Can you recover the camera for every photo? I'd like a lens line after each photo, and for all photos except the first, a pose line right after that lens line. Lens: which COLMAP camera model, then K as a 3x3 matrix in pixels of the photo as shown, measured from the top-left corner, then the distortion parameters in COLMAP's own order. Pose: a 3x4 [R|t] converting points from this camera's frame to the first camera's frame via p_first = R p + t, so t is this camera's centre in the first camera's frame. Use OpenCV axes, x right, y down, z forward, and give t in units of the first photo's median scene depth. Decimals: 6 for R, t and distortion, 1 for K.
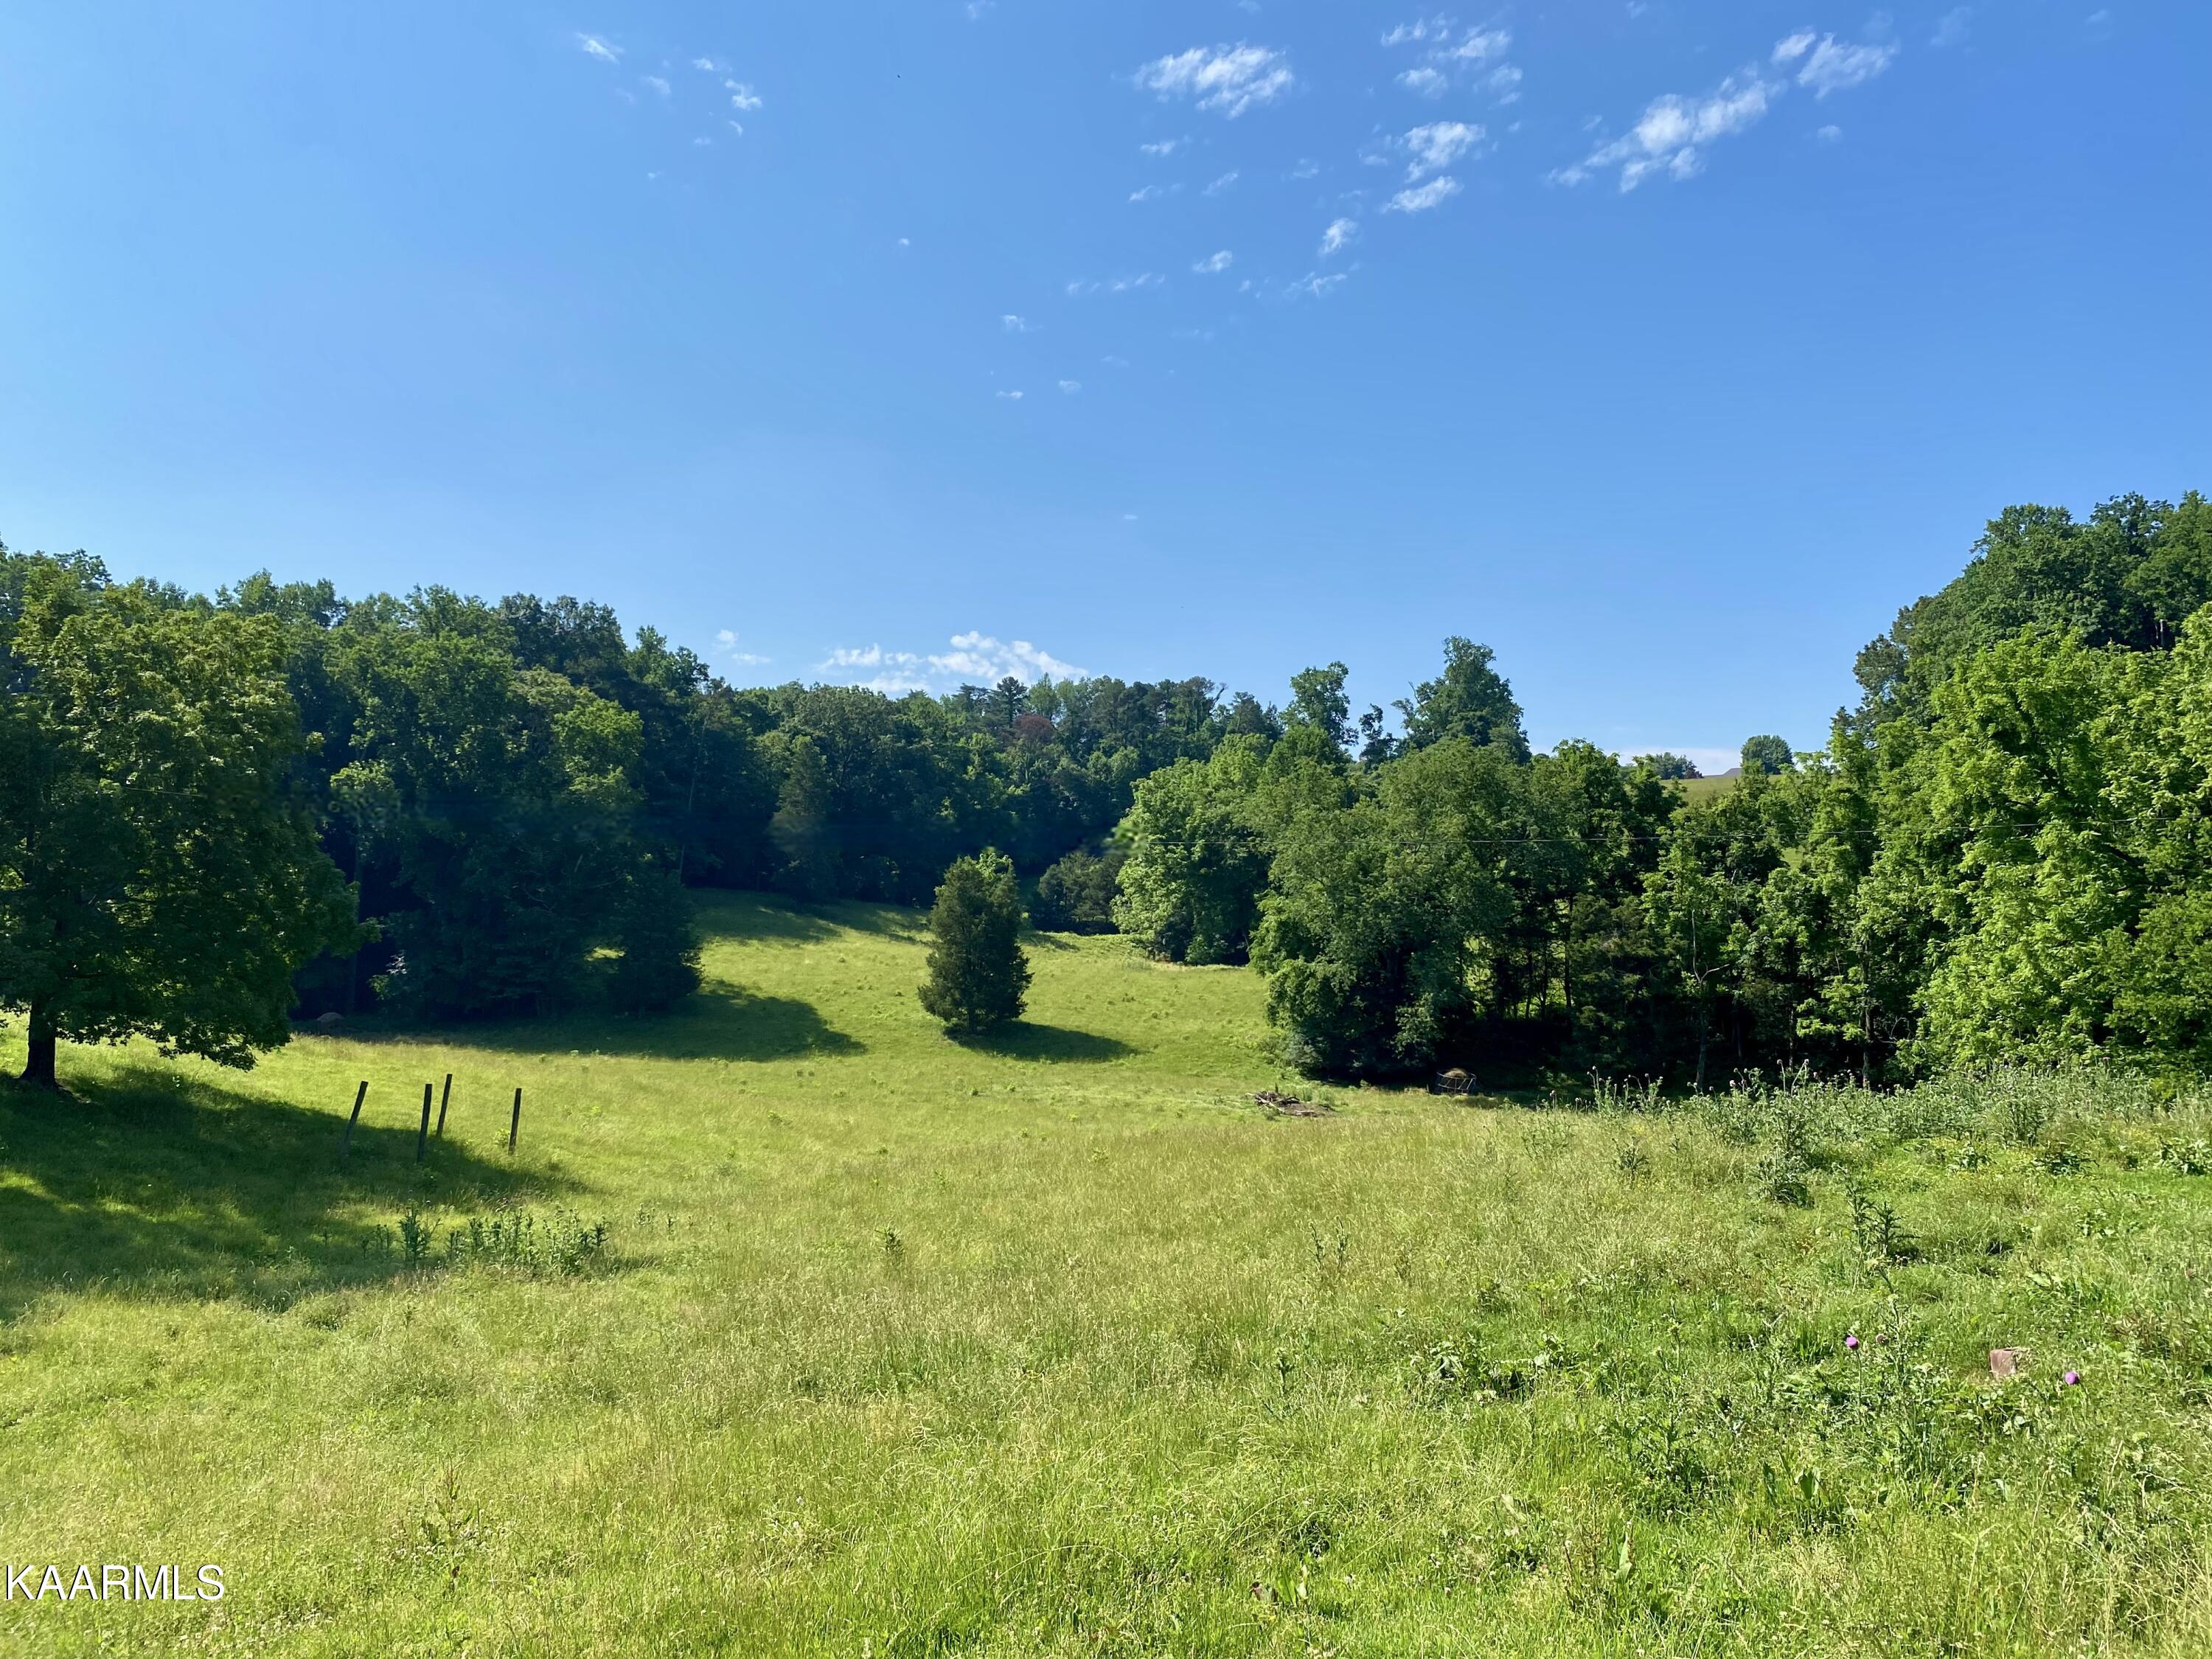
lens RADIAL K [[1615.4, 0, 1126.7], [0, 1615.4, 835.3], [0, 0, 1]] dist [0.051692, -0.163750]
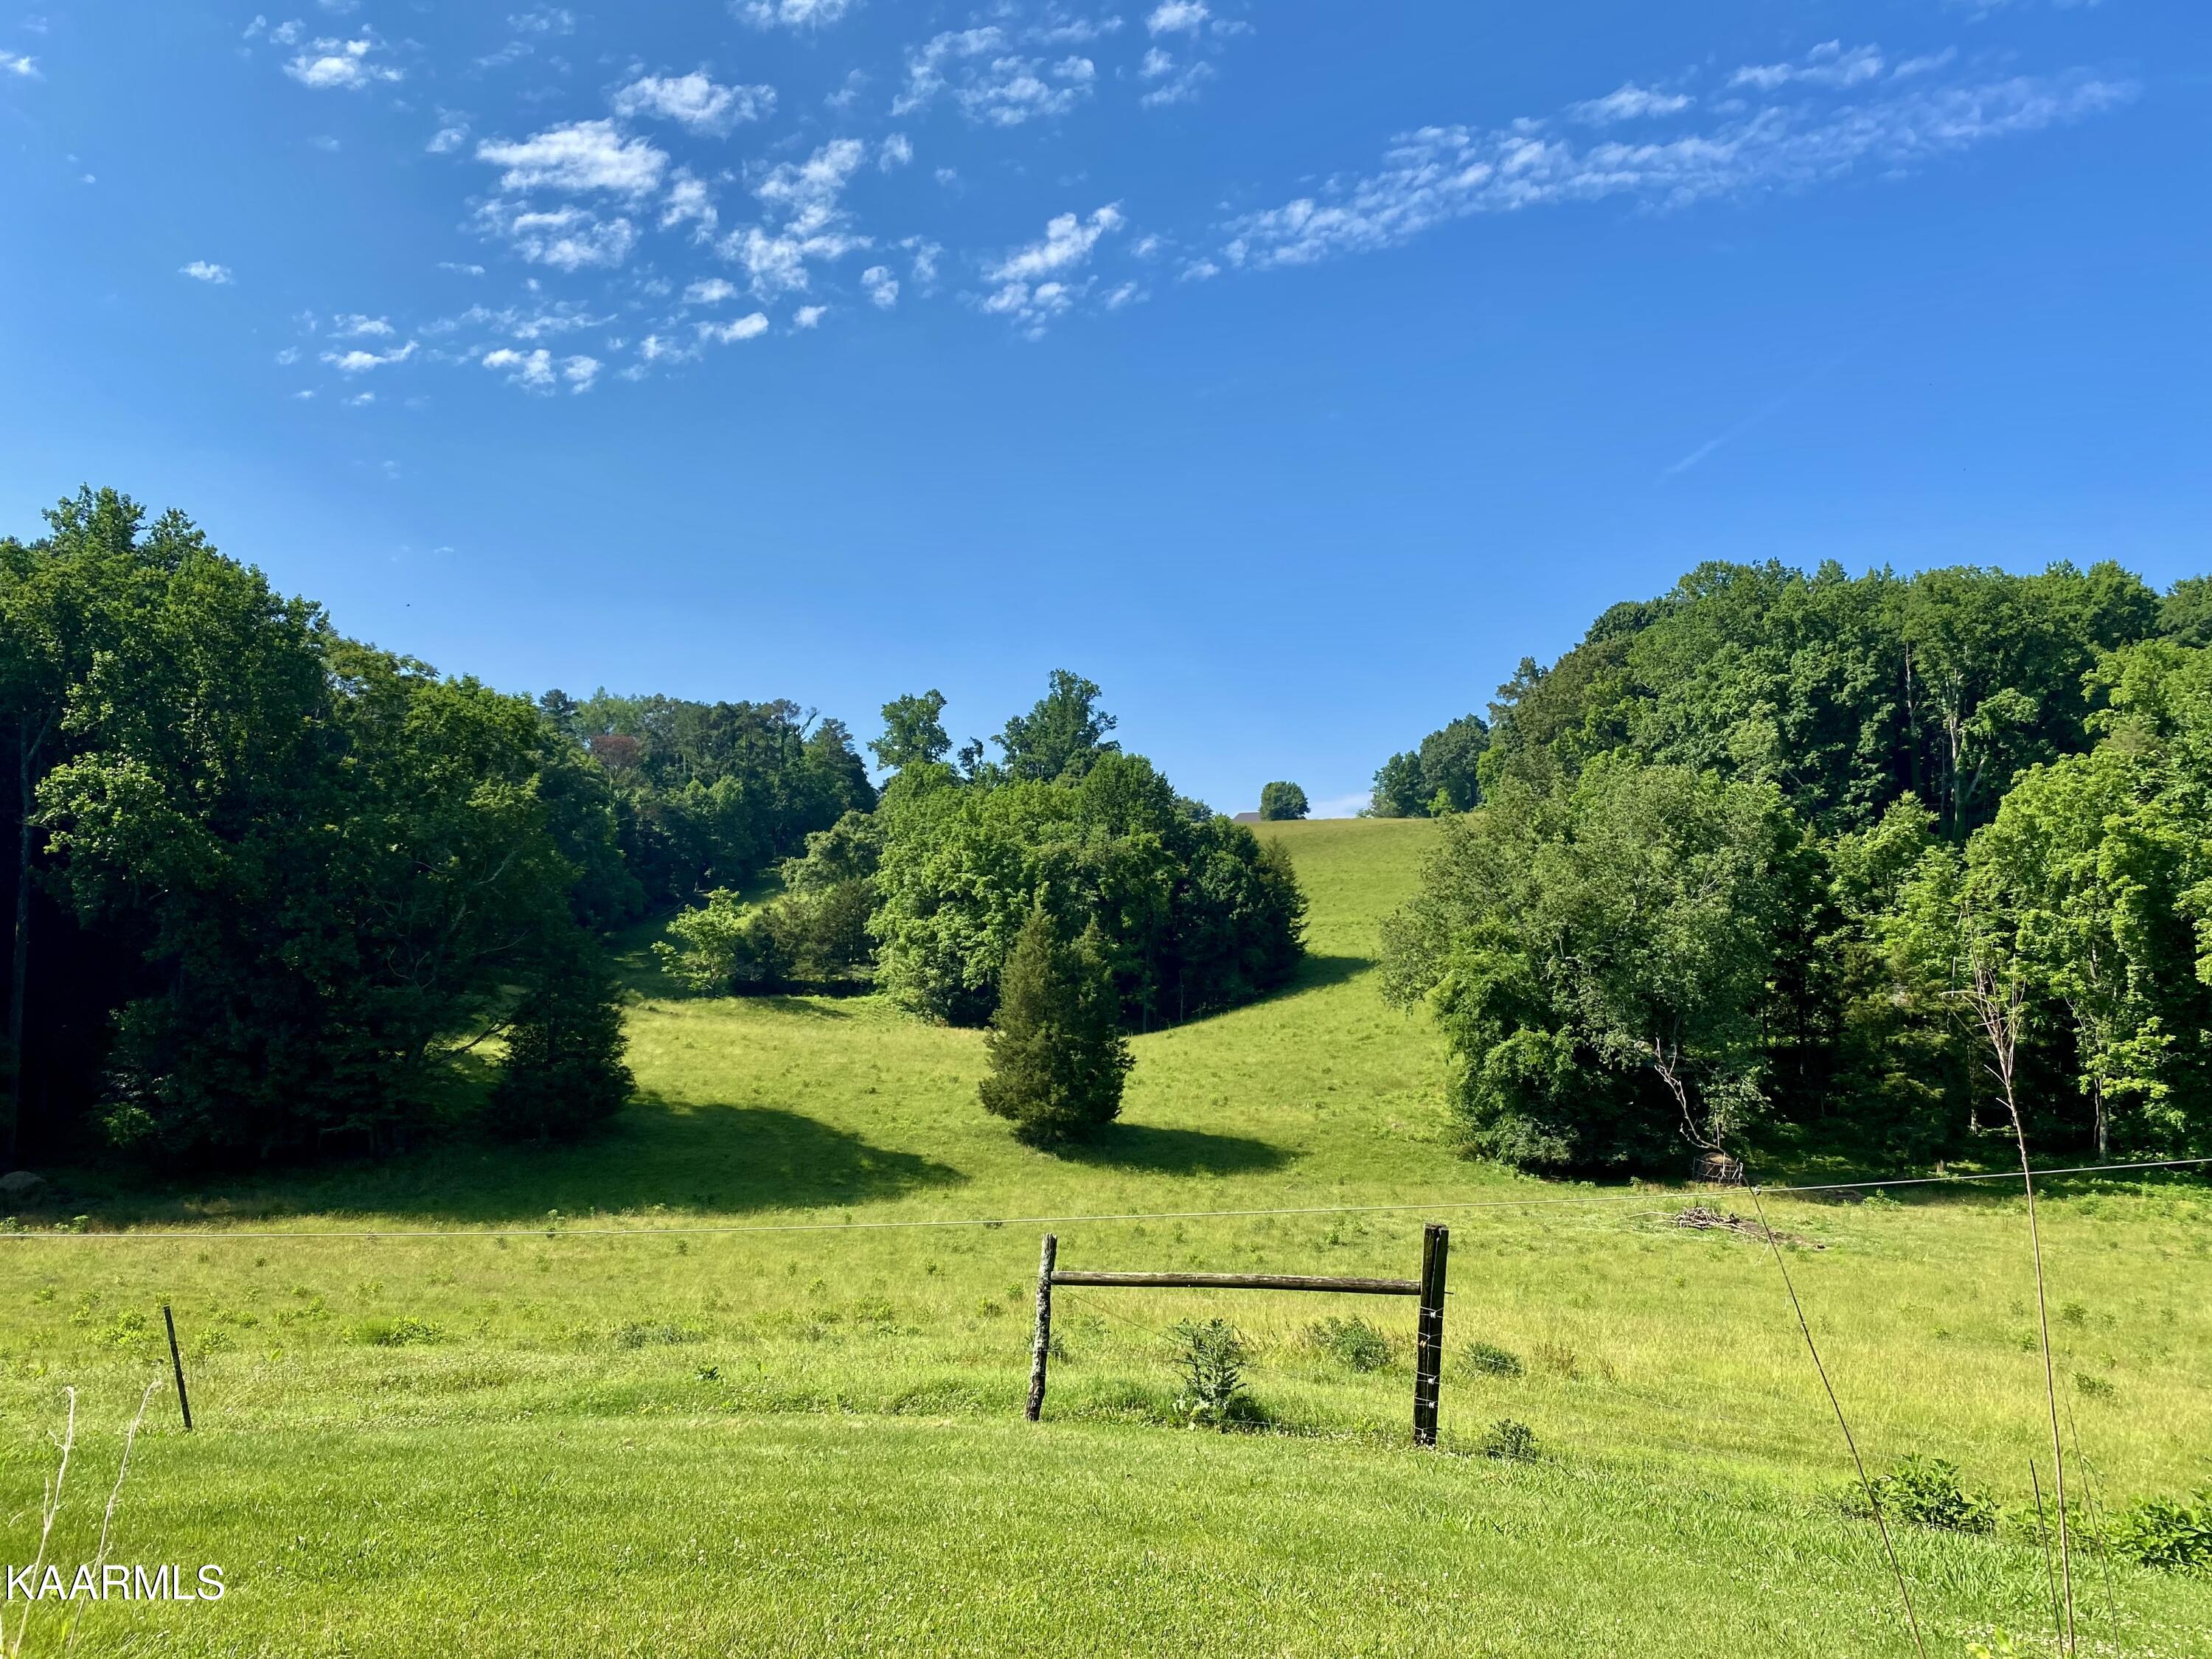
lens RADIAL K [[1615.4, 0, 1126.7], [0, 1615.4, 835.3], [0, 0, 1]] dist [0.051692, -0.163750]
pose [[0.922137, 0.010307, 0.386727, -0.216228], [0.000088, 0.999639, -0.026852, 0.001011], [-0.386865, 0.024795, 0.921803, 0.183427]]
